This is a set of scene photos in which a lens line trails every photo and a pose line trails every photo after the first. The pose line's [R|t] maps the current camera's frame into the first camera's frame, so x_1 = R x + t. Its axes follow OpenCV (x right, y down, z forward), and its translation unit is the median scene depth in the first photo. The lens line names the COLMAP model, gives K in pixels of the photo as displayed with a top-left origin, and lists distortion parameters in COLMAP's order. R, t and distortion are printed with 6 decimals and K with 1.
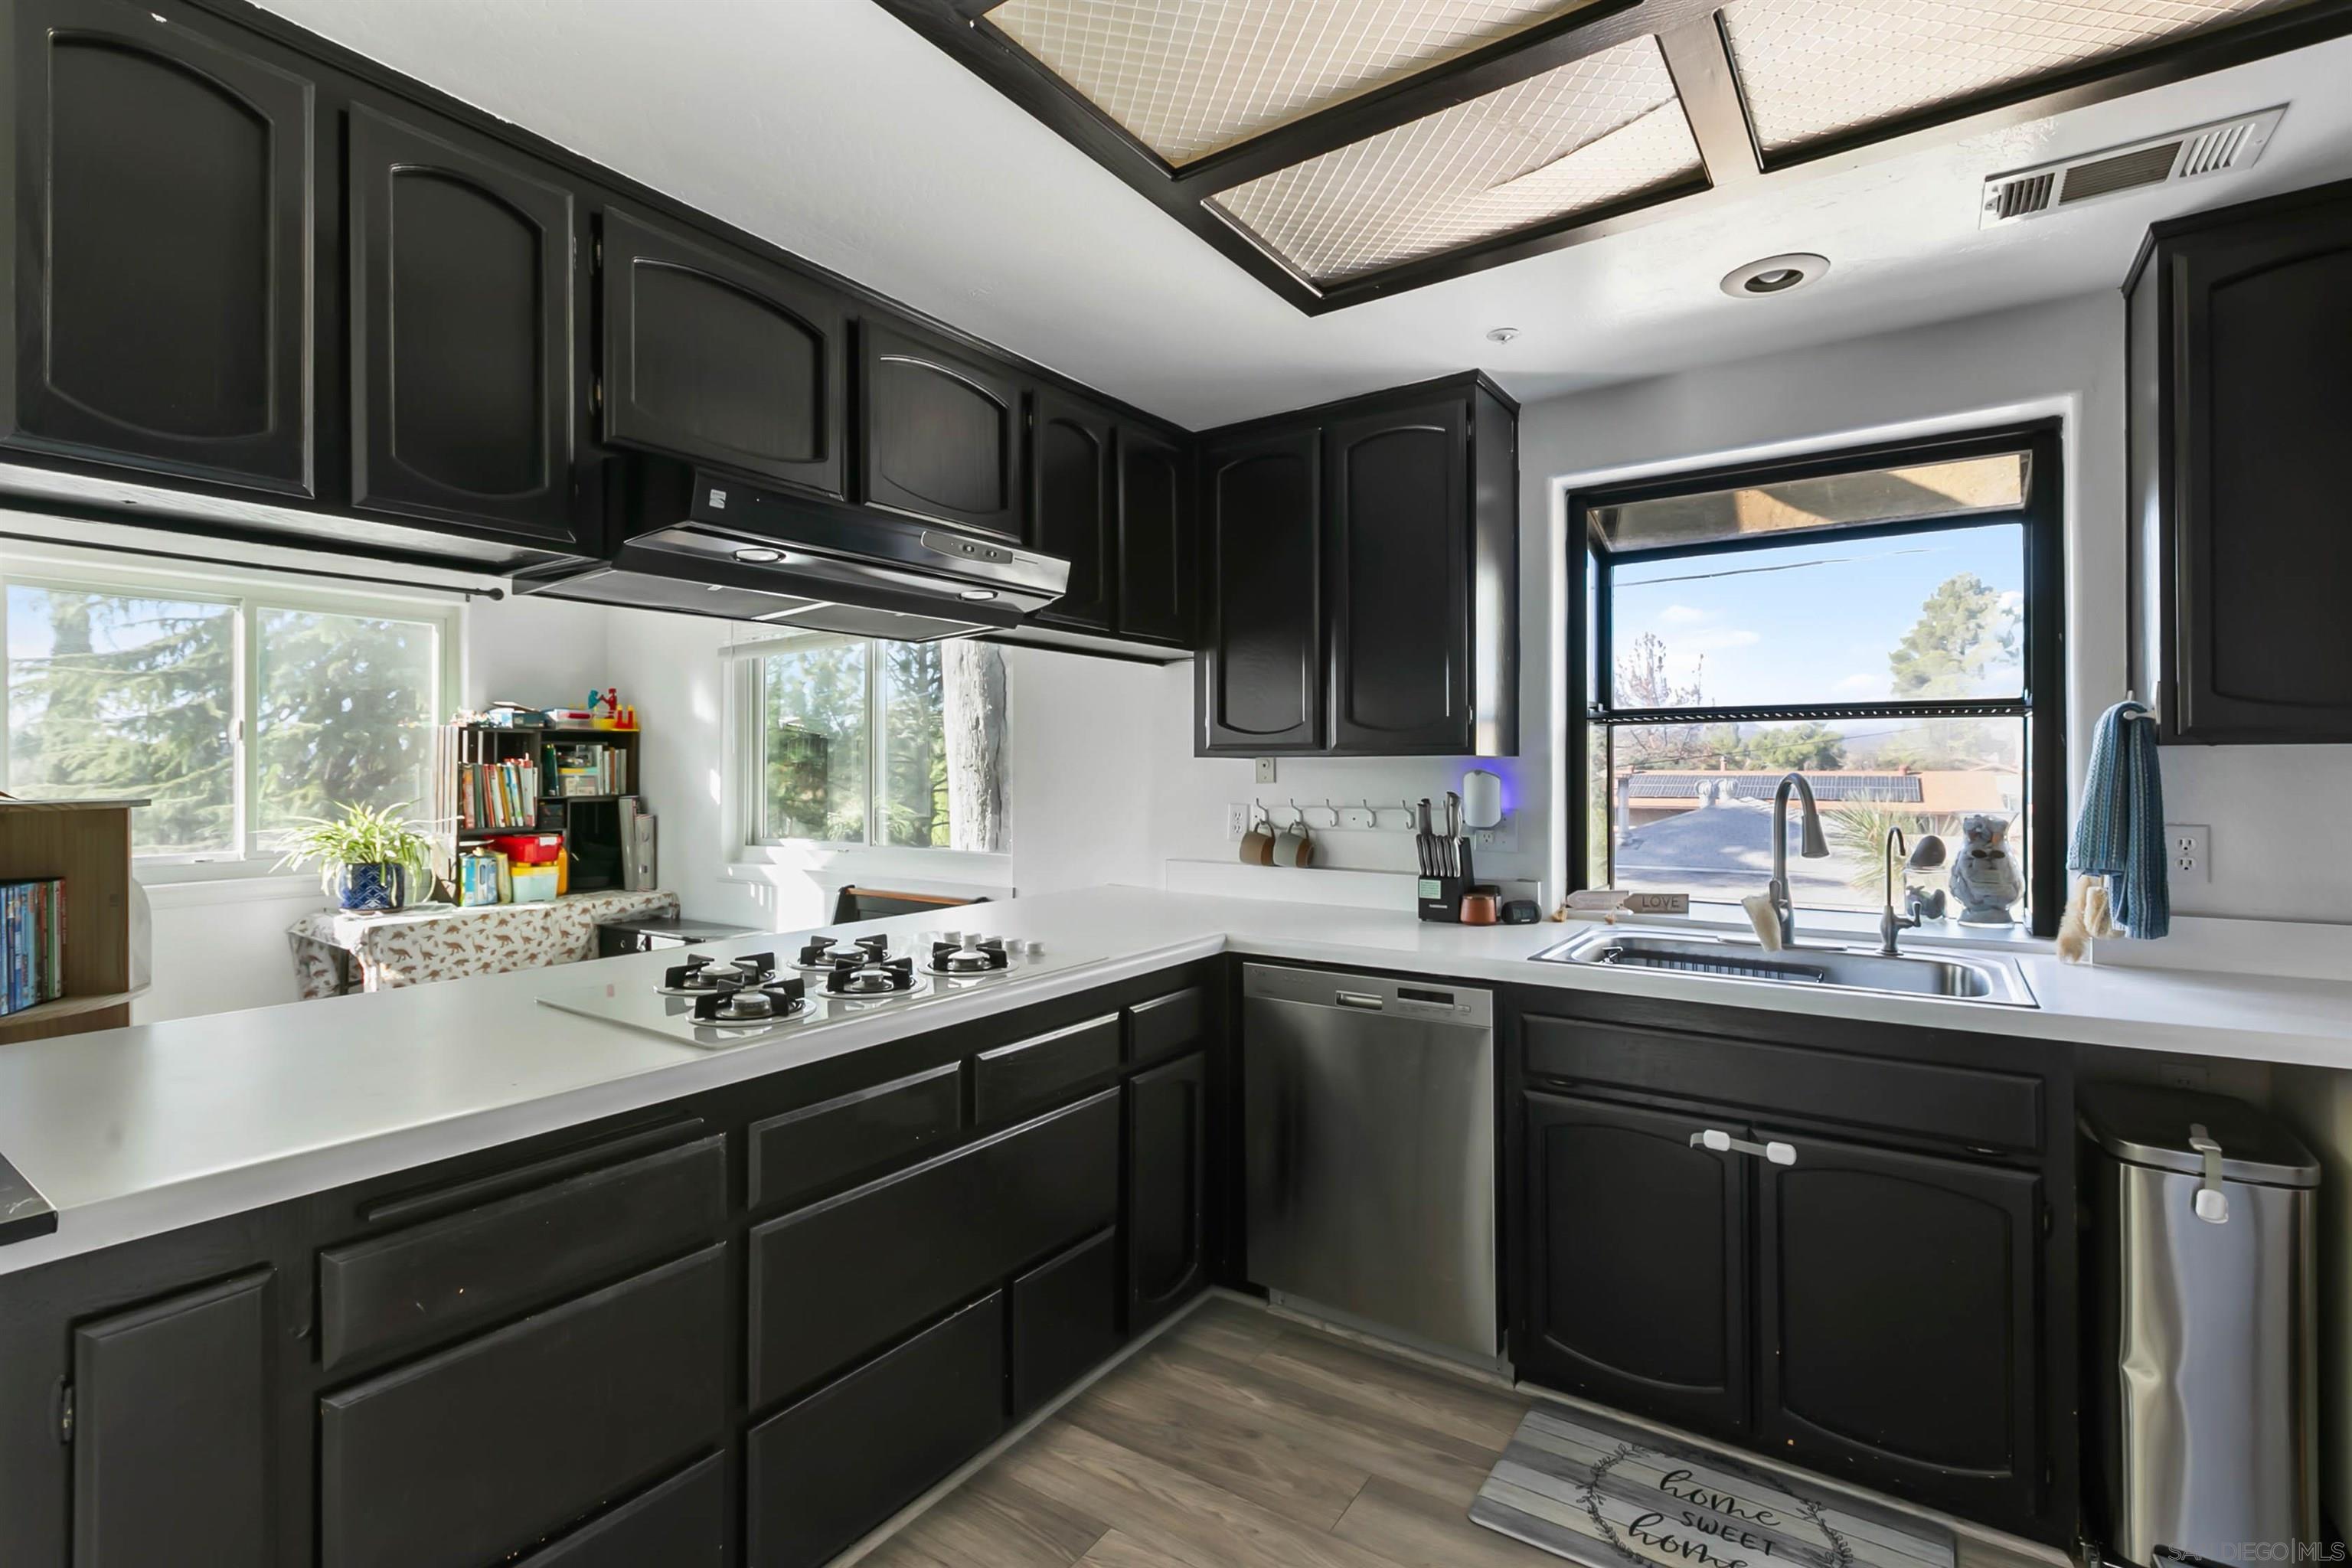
lens RADIAL K [[1071.1, 0, 1170.9], [0, 1071.1, 776.2], [0, 0, 1]] dist [0.000471, -0.001044]
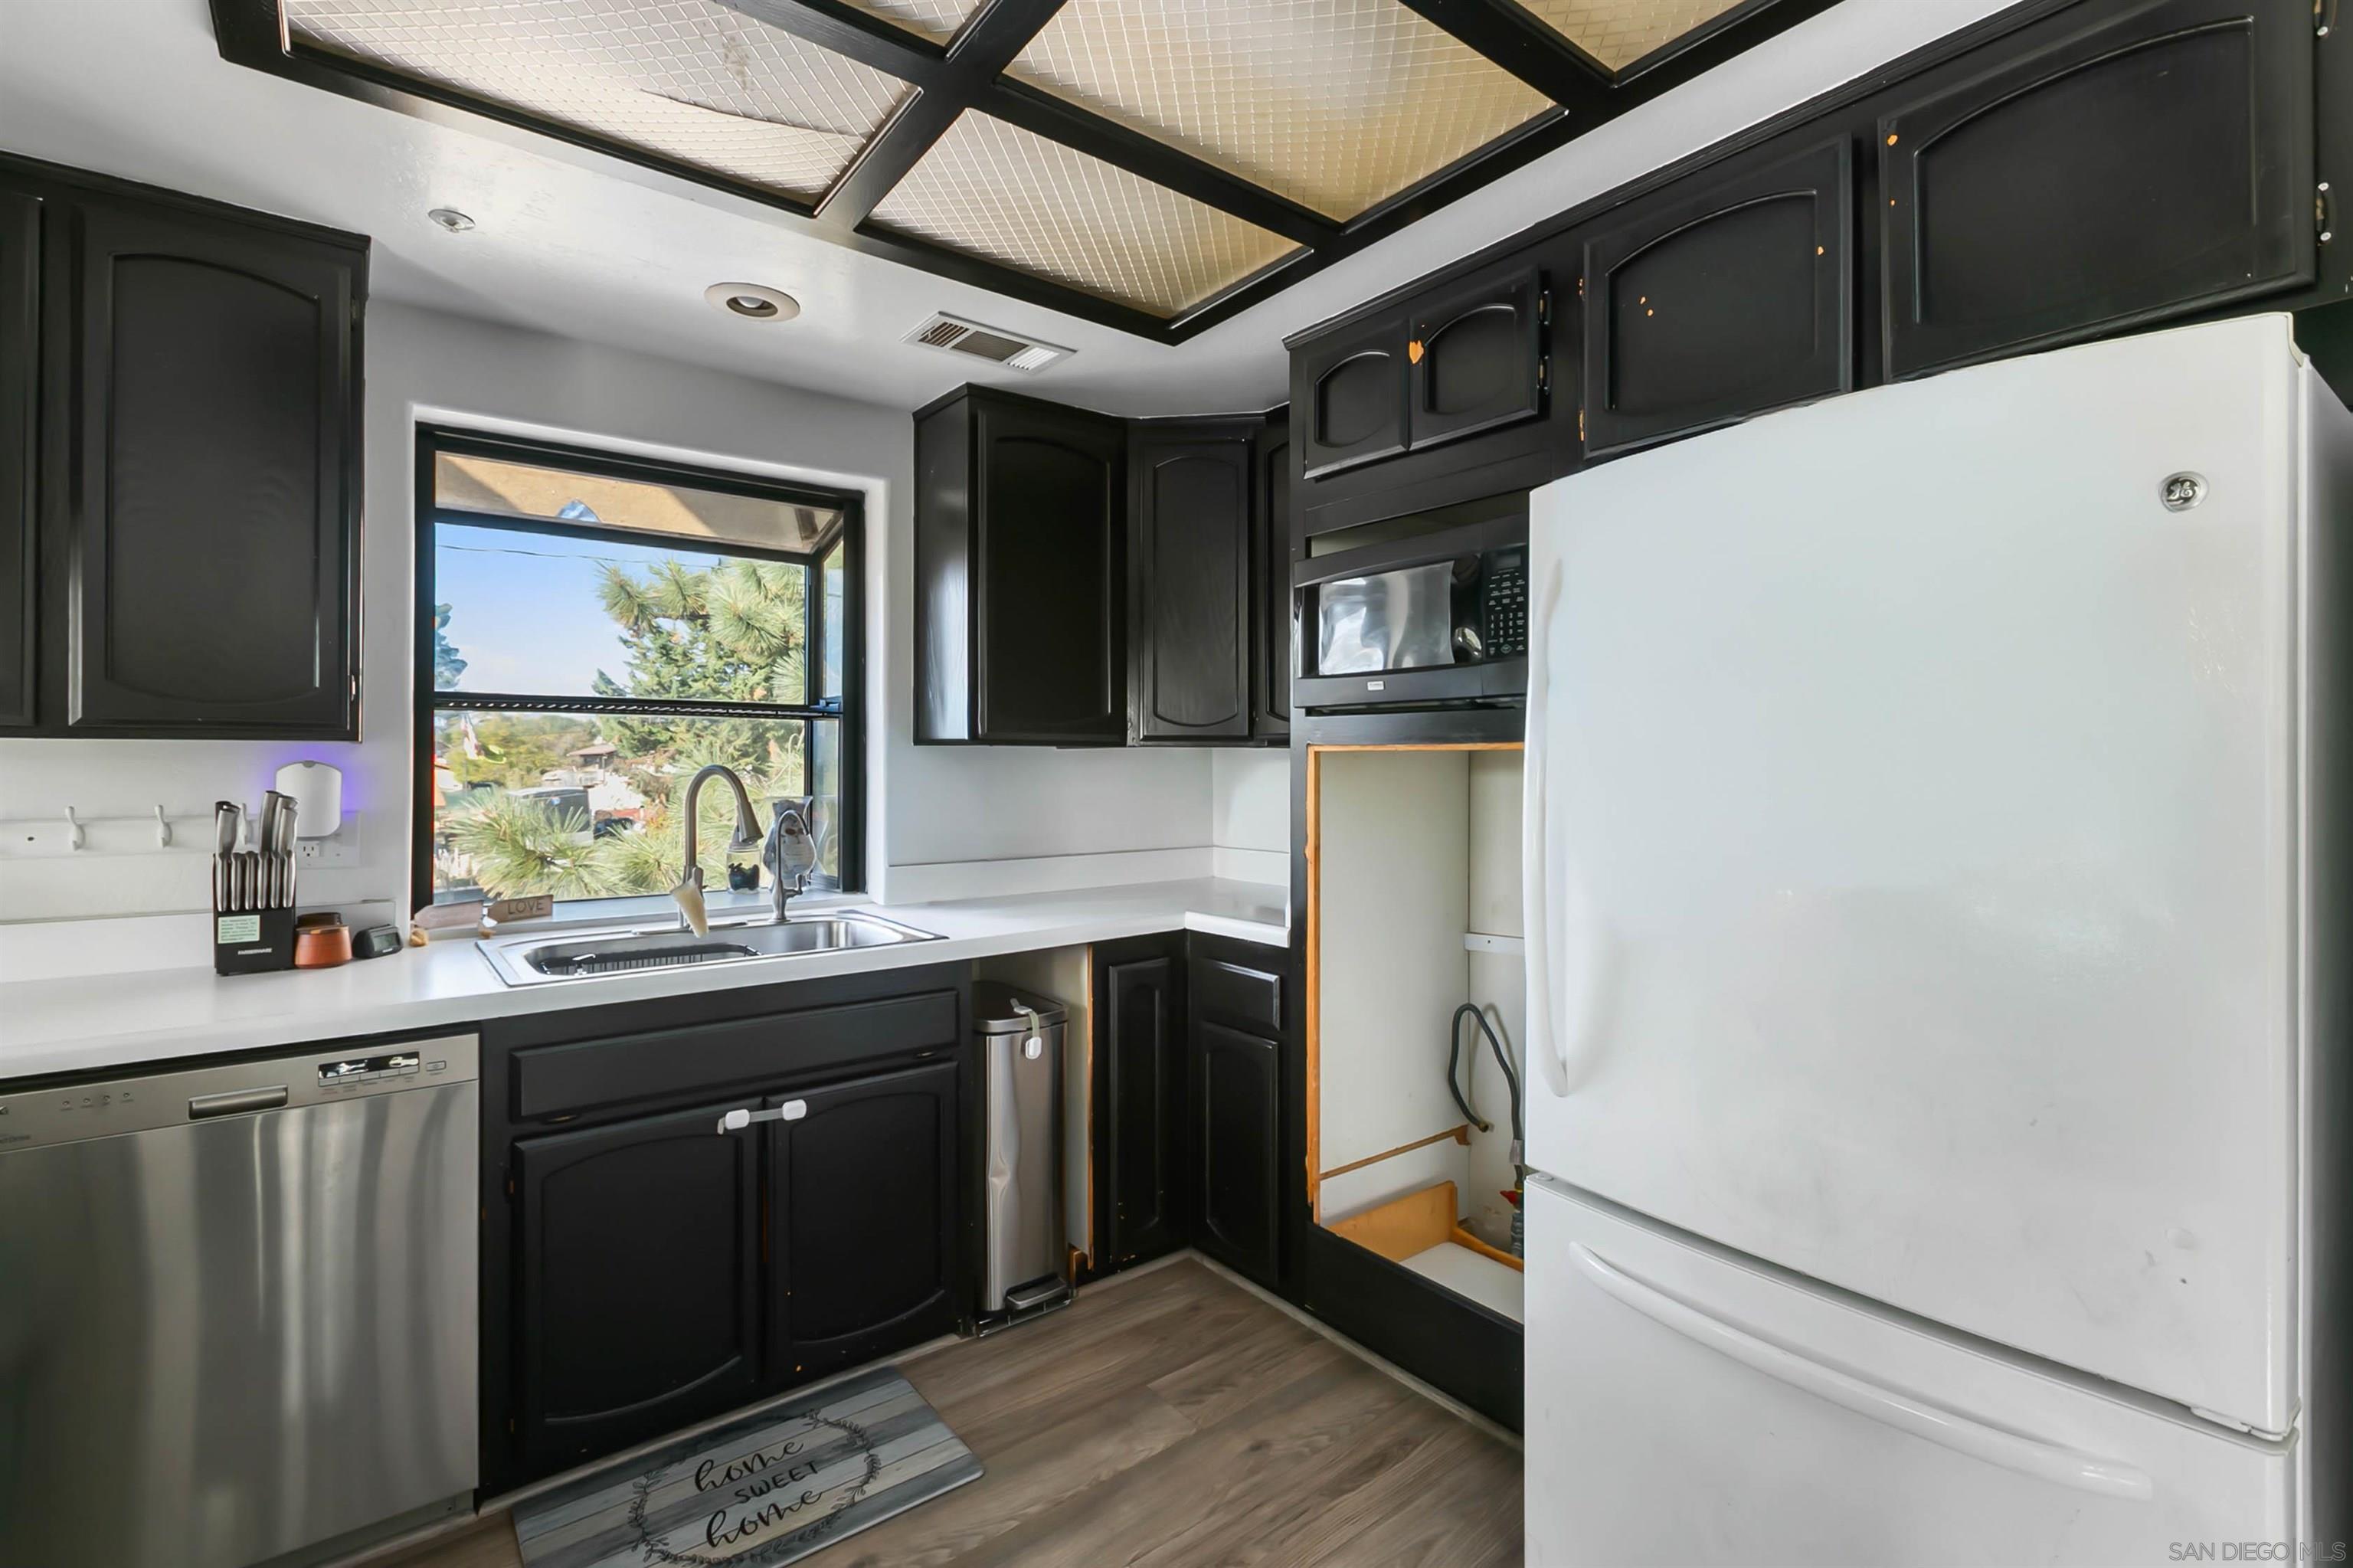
lens RADIAL K [[1071.6, 0, 1173.6], [0, 1071.6, 762.5], [0, 0, 1]] dist [0.000471, -0.001044]
pose [[0.299295, 0.001443, 0.954159, -0.336555], [0.003102, 0.999992, -0.002486, -0.000819], [-0.954156, 0.003704, 0.299288, 0.274198]]
